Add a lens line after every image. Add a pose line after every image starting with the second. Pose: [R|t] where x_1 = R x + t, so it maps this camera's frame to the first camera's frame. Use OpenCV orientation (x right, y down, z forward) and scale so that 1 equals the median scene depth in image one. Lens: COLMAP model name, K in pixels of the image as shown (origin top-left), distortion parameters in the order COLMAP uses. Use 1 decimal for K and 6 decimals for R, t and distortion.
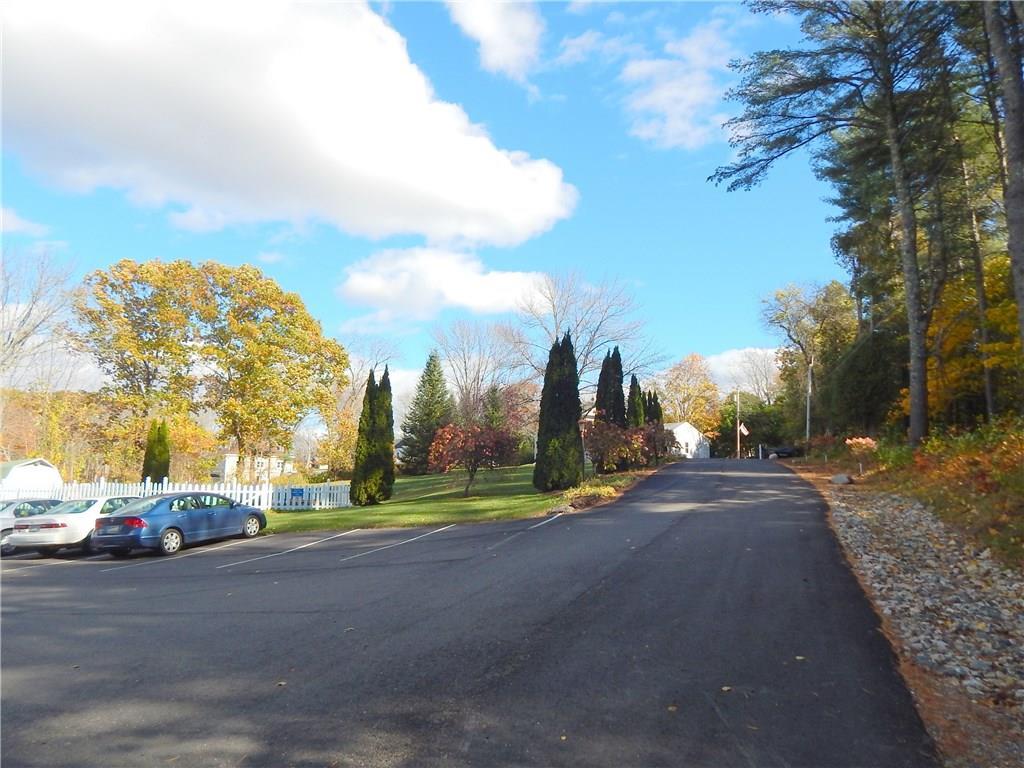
lens RADIAL K [[679.3, 0, 514.6], [0, 679.3, 376.0], [0, 0, 1]] dist [0.013763, -0.008622]
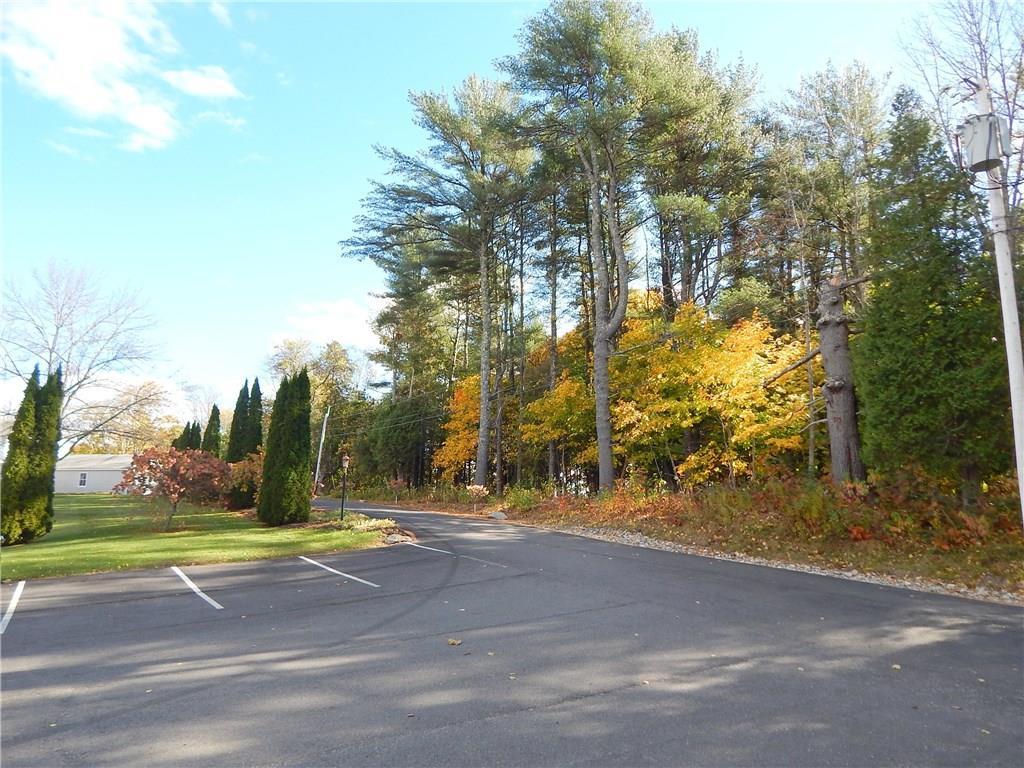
lens RADIAL K [[679.3, 0, 514.6], [0, 679.3, 376.0], [0, 0, 1]] dist [0.013763, -0.008622]
pose [[0.672113, 0.164896, 0.721854, -0.421142], [-0.115395, 0.986303, -0.117861, 0.031495], [-0.731401, -0.004083, 0.681935, 0.077322]]
